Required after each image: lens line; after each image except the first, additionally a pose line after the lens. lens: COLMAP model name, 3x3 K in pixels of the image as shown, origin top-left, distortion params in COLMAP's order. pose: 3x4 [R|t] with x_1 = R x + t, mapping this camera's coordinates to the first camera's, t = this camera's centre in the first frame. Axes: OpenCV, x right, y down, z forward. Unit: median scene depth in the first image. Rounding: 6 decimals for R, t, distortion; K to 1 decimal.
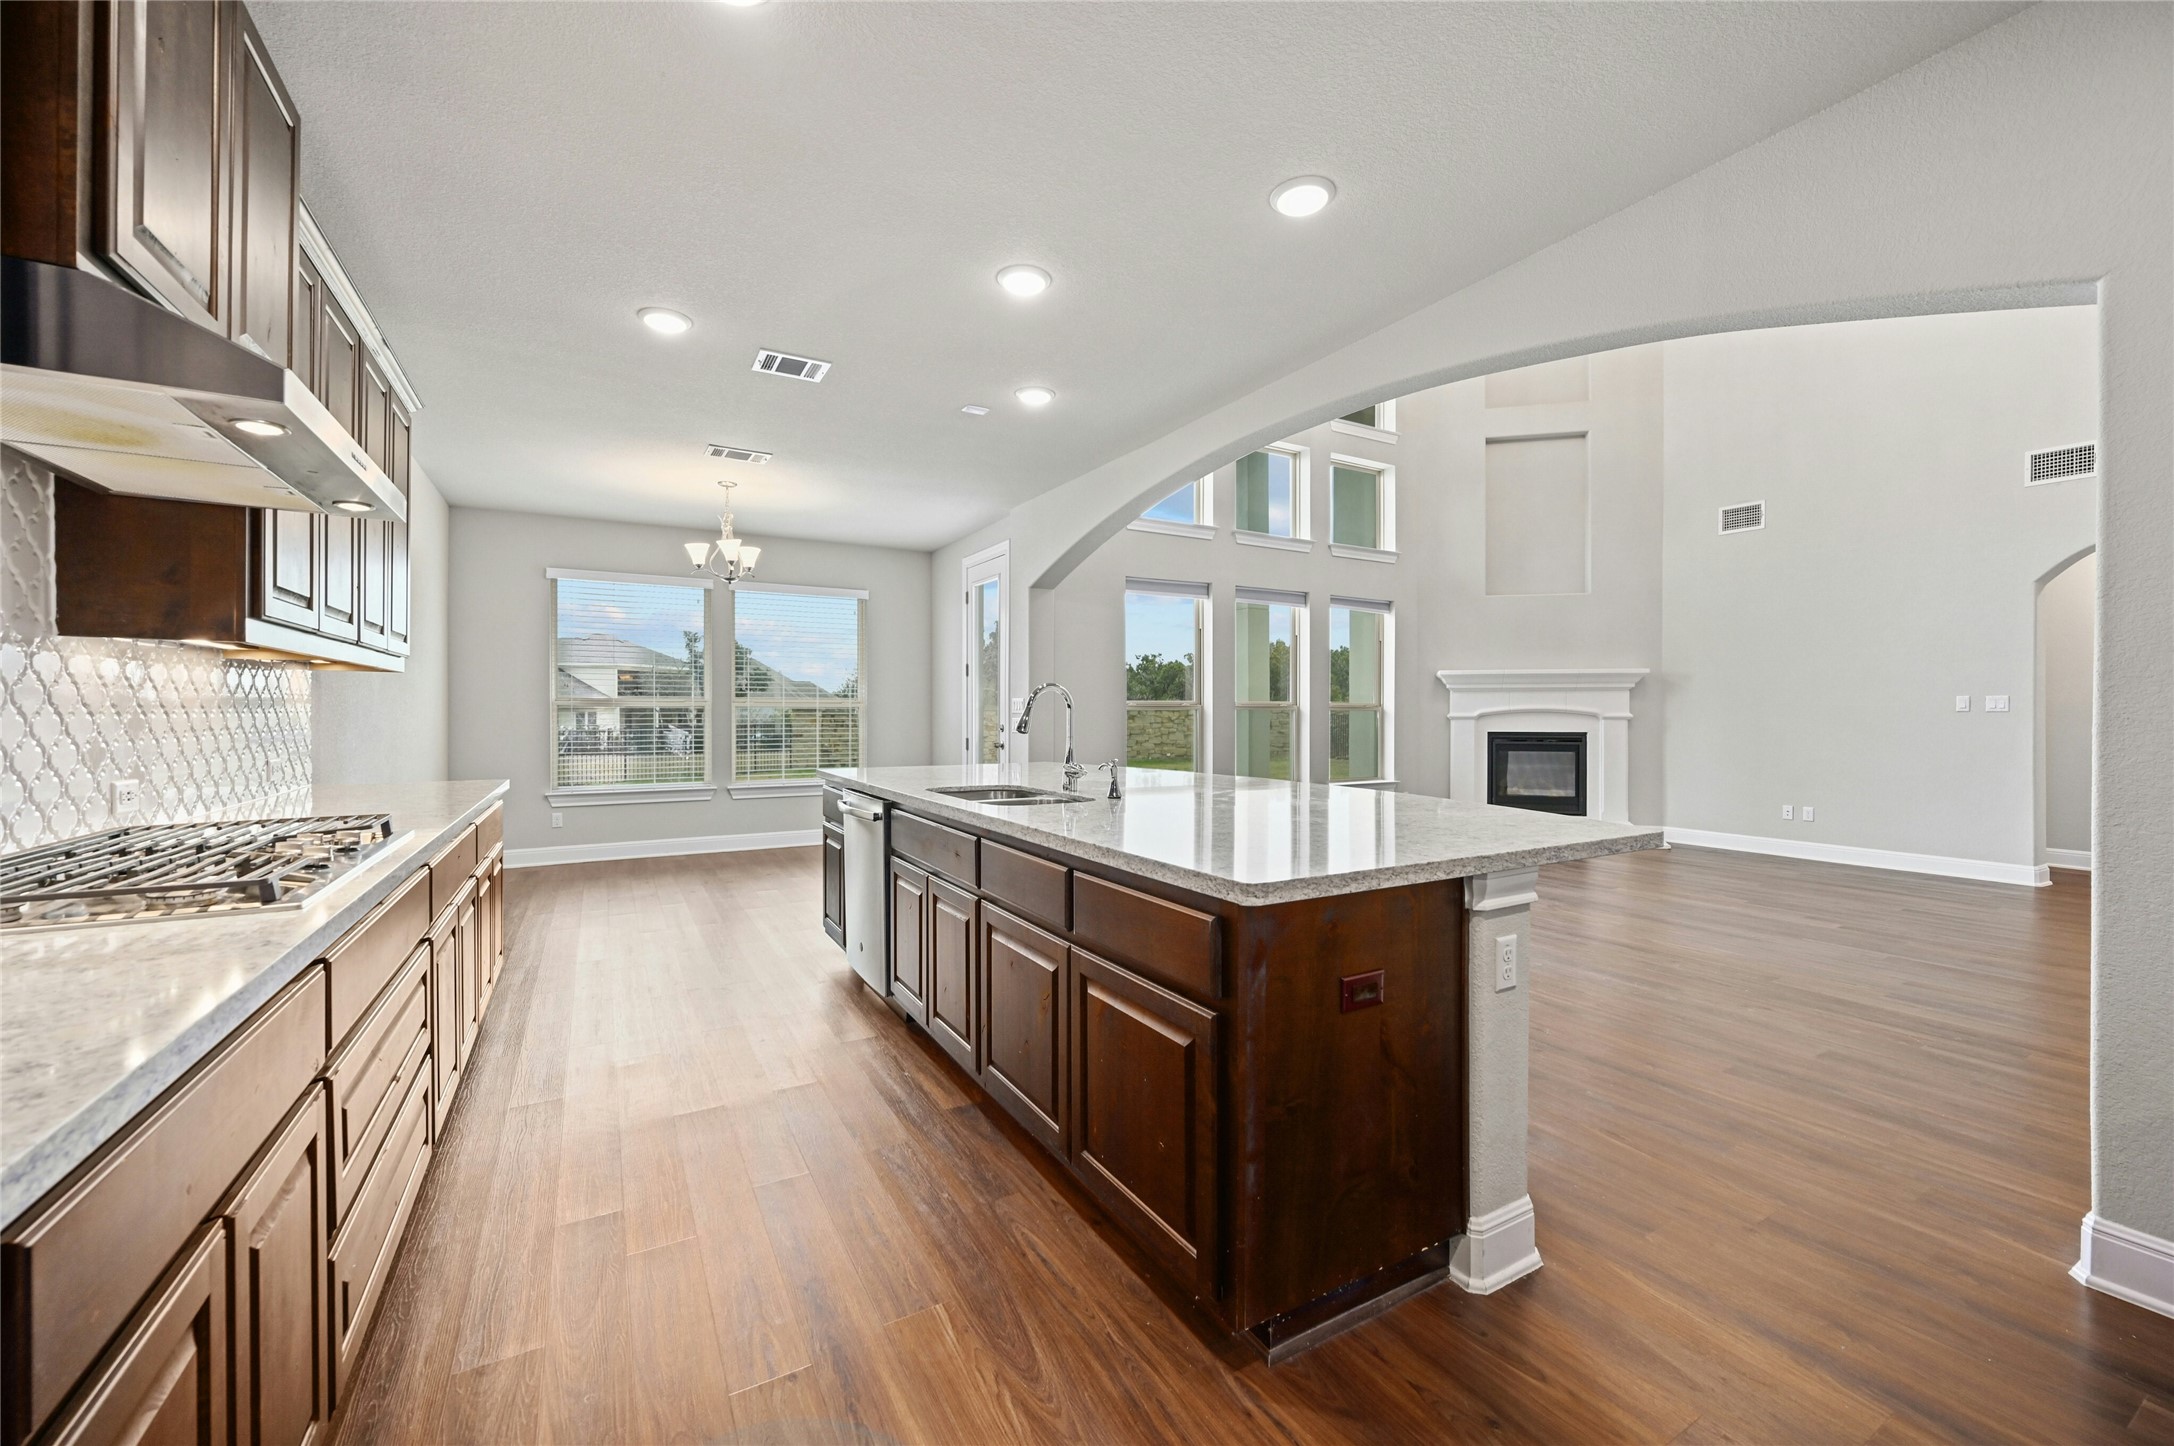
lens RADIAL K [[860.0, 0, 1088.3], [0, 860.0, 716.1], [0, 0, 1]] dist [-0.002275, 0.001120]
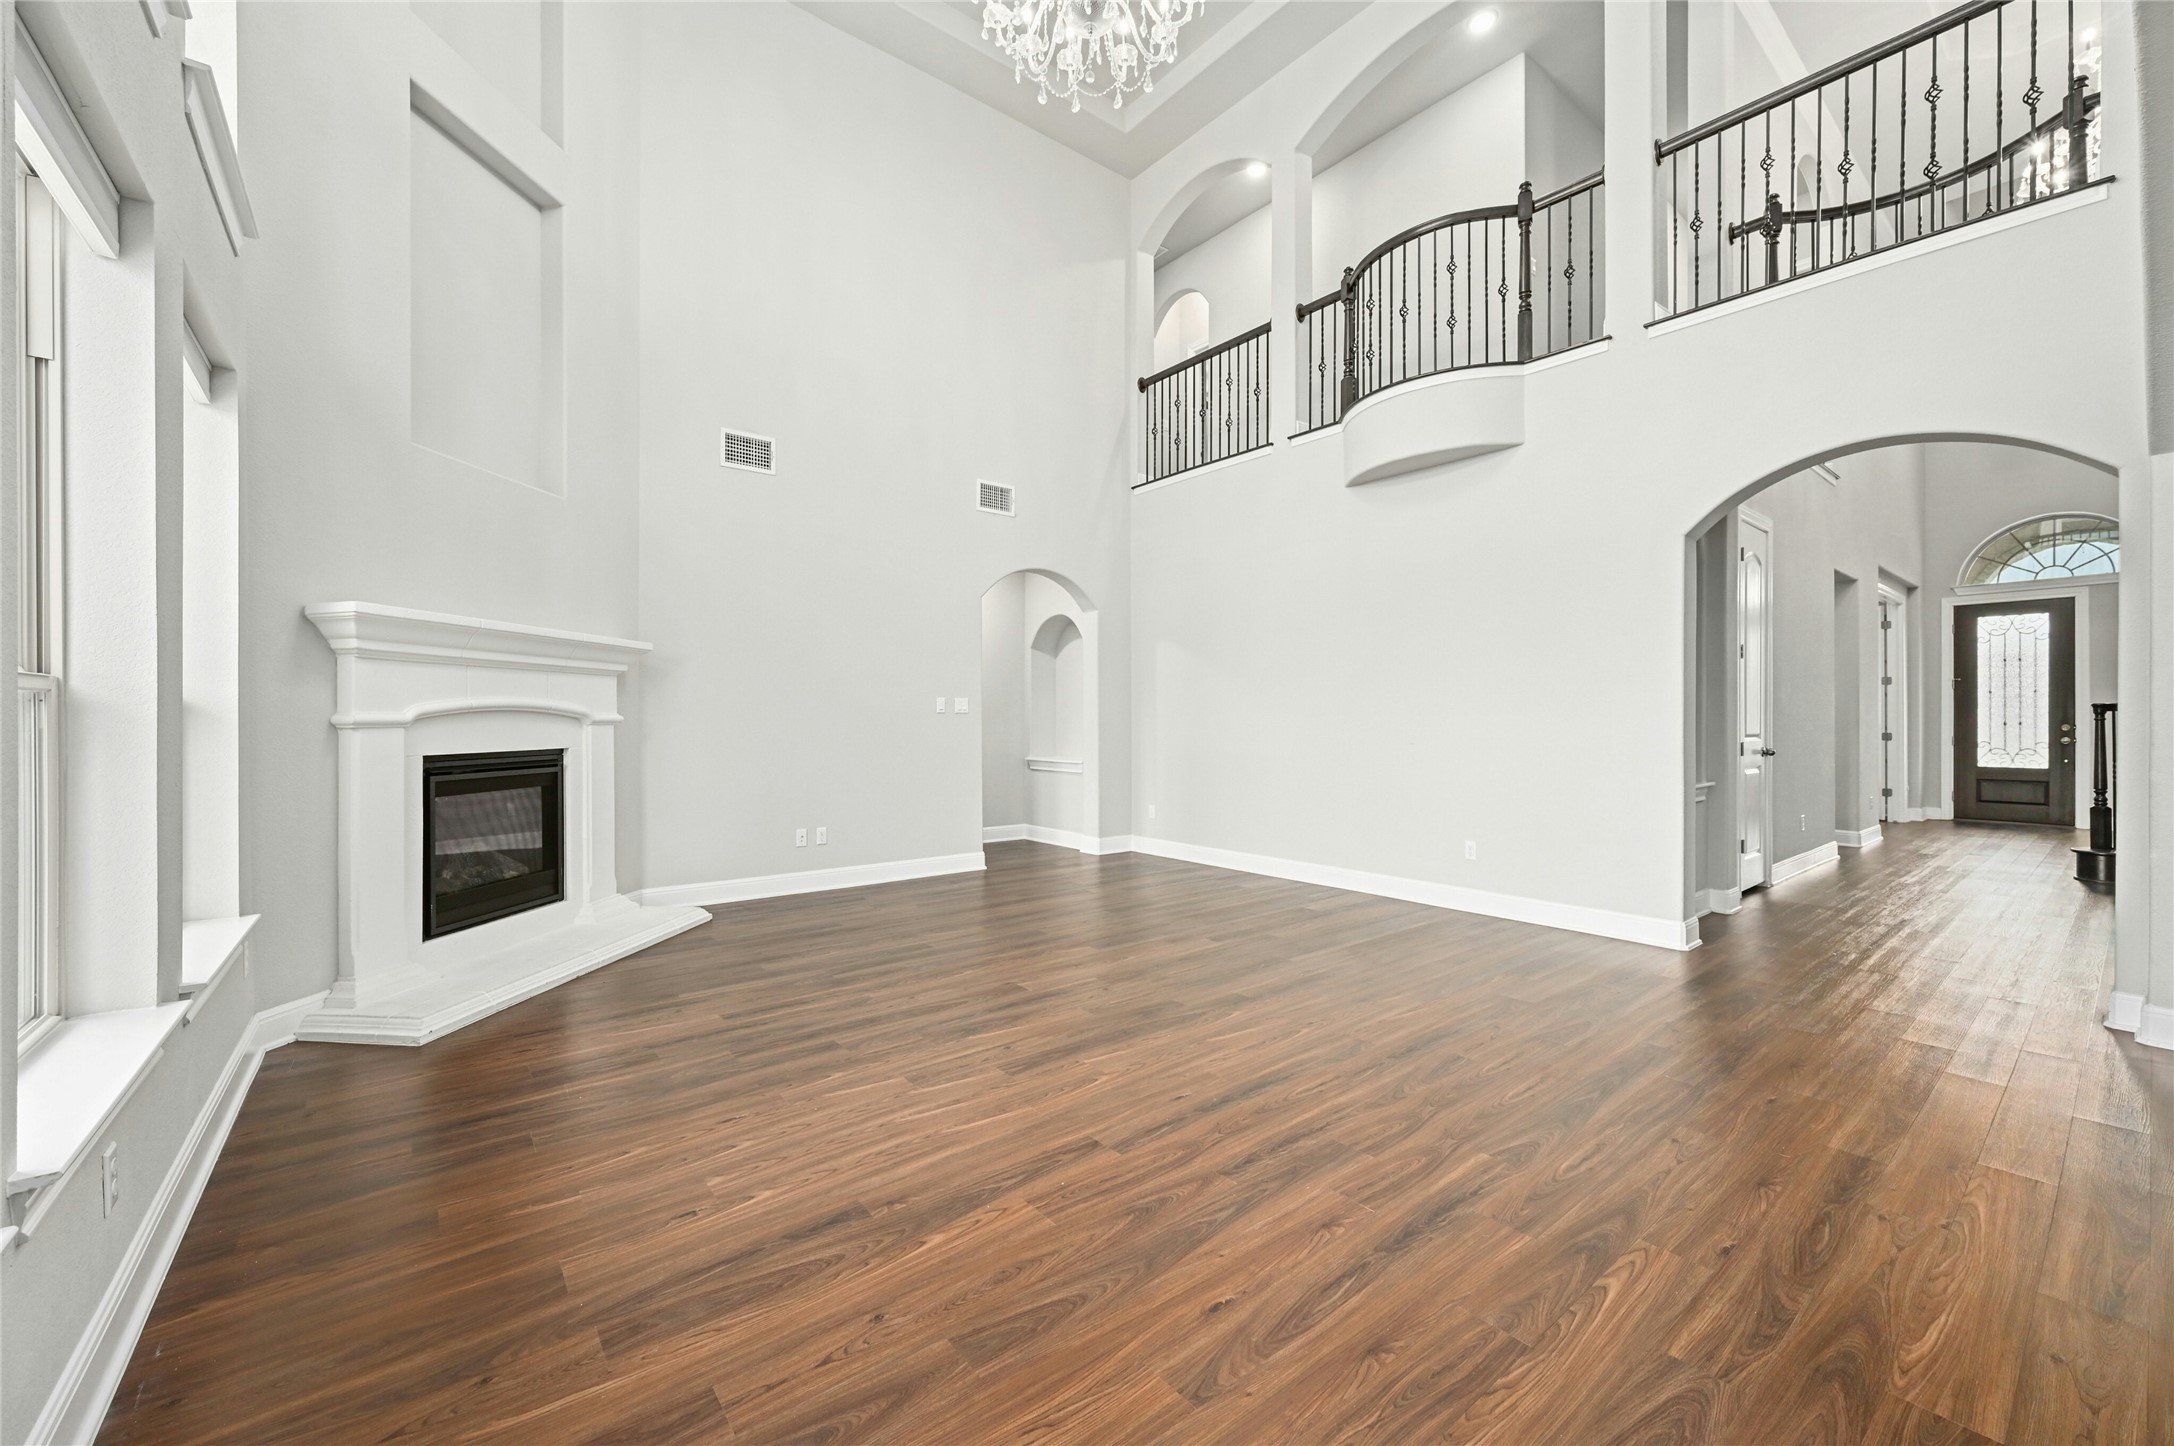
lens RADIAL K [[860.0, 0, 1097.3], [0, 860.0, 717.8], [0, 0, 1]] dist [-0.002275, 0.001120]
pose [[-0.148502, 0.002043, 0.988910, -0.018264], [0.005109, 0.999986, -0.001298, 0.001786], [-0.988899, 0.004860, -0.148510, 0.742090]]
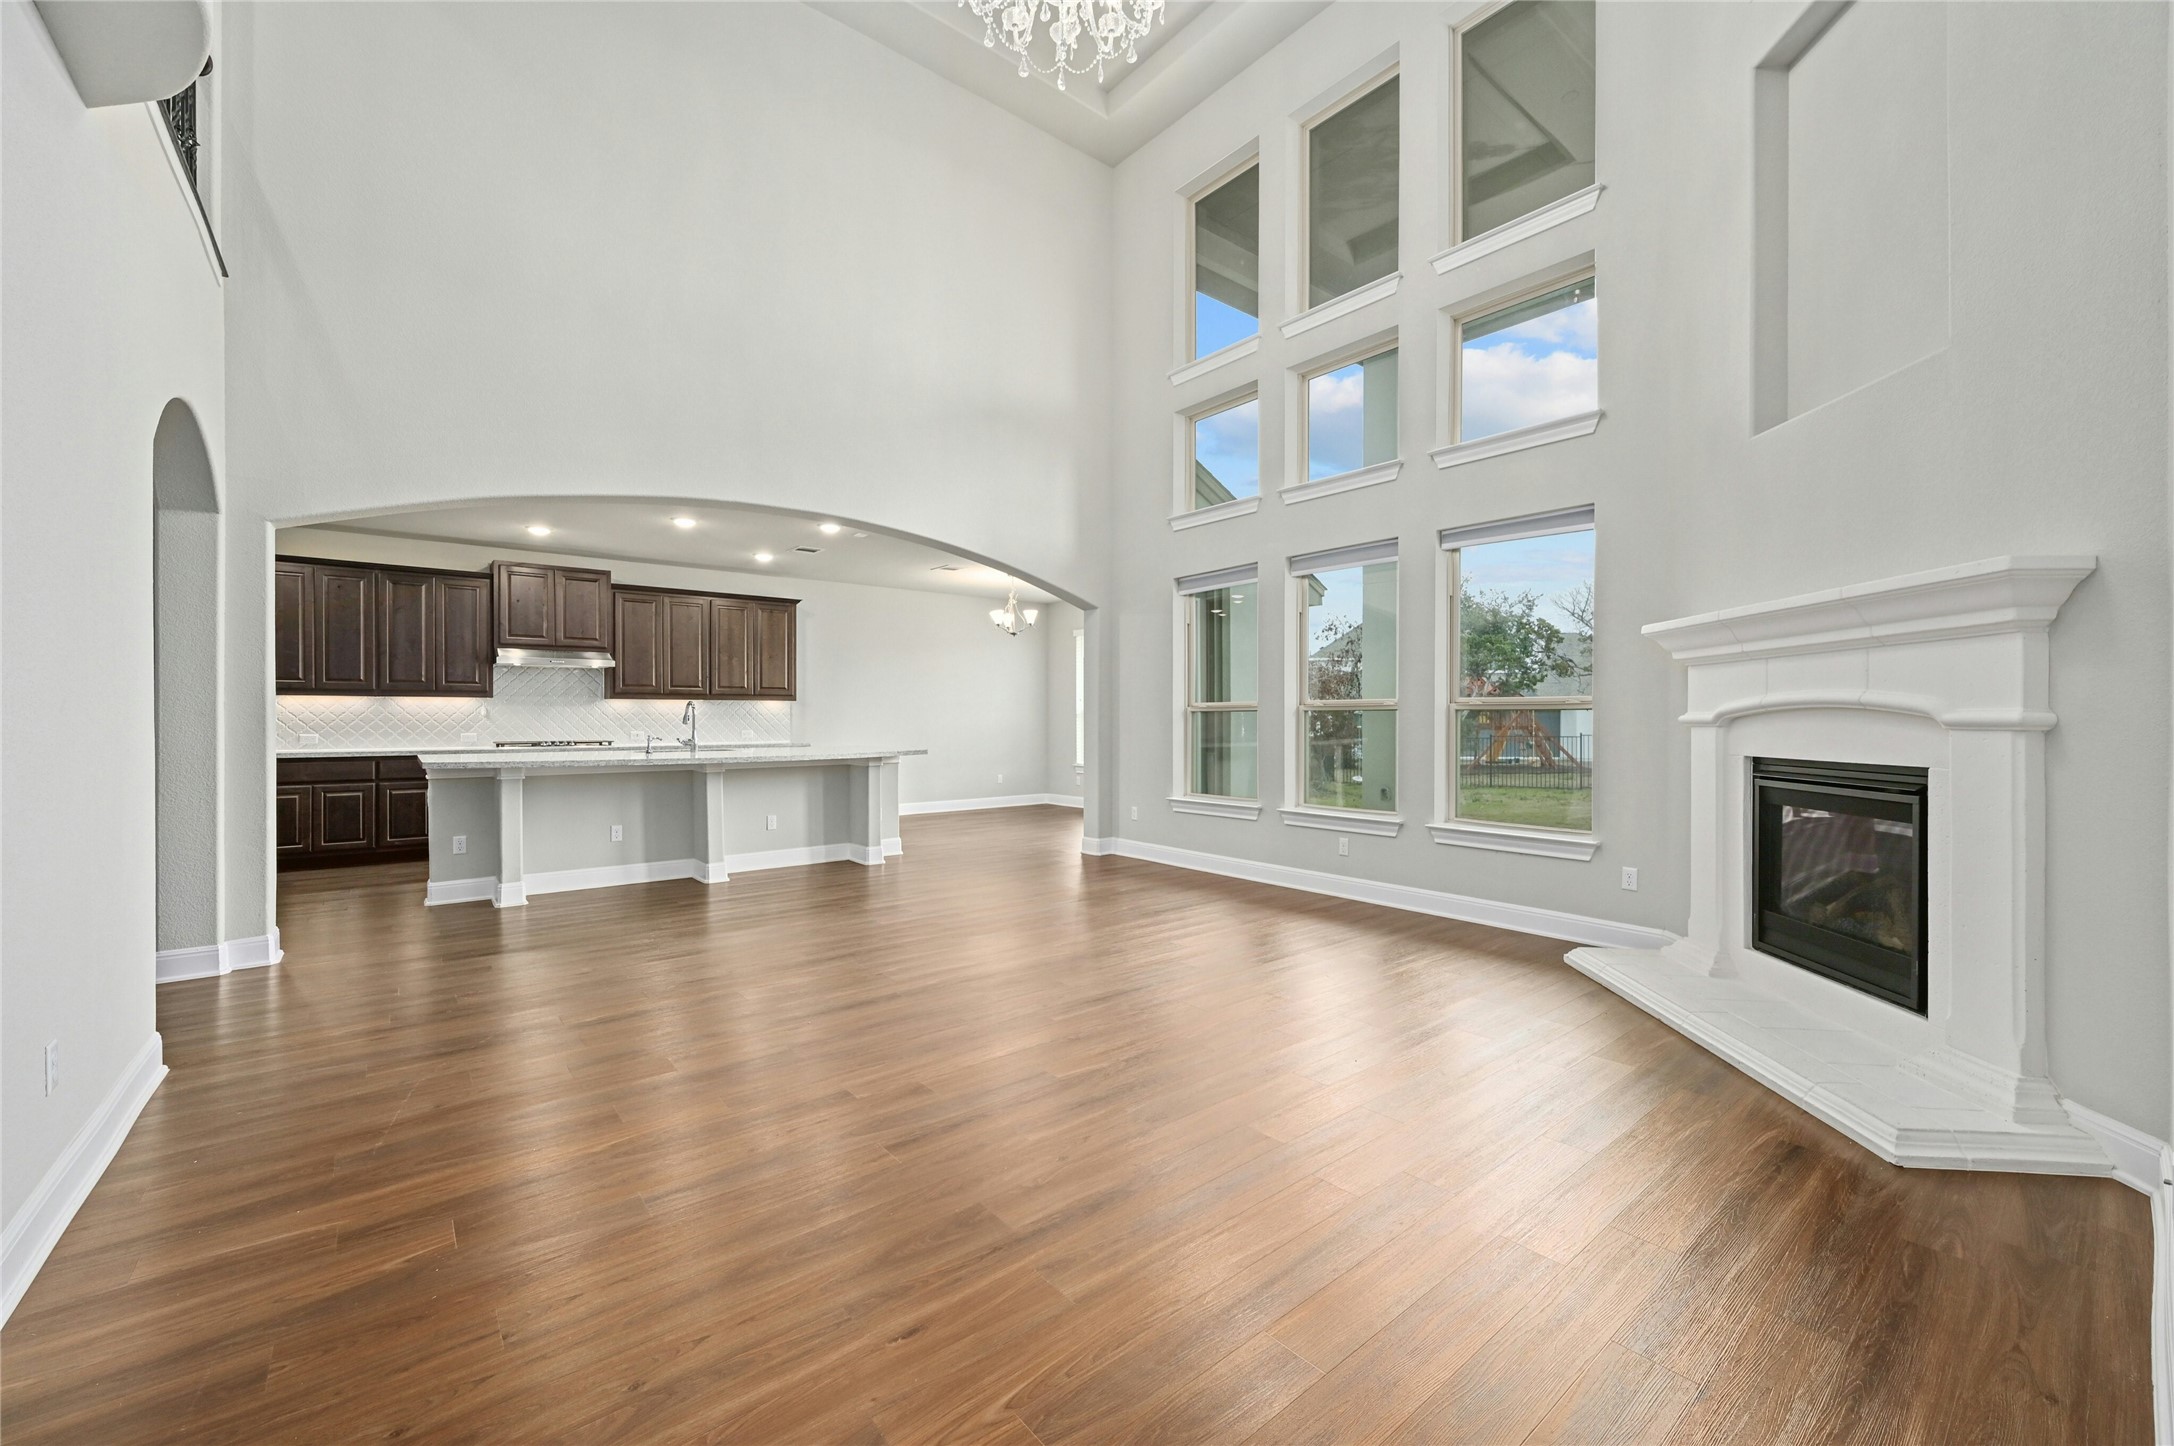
lens RADIAL K [[860.0, 0, 1104.9], [0, 860.0, 720.9], [0, 0, 1]] dist [-0.002275, 0.001120]
pose [[0.161412, 0.001378, -0.986886, 0.851844], [-0.006299, 0.999980, 0.000366, 0.003038], [0.986867, 0.006158, 0.161418, 0.629895]]
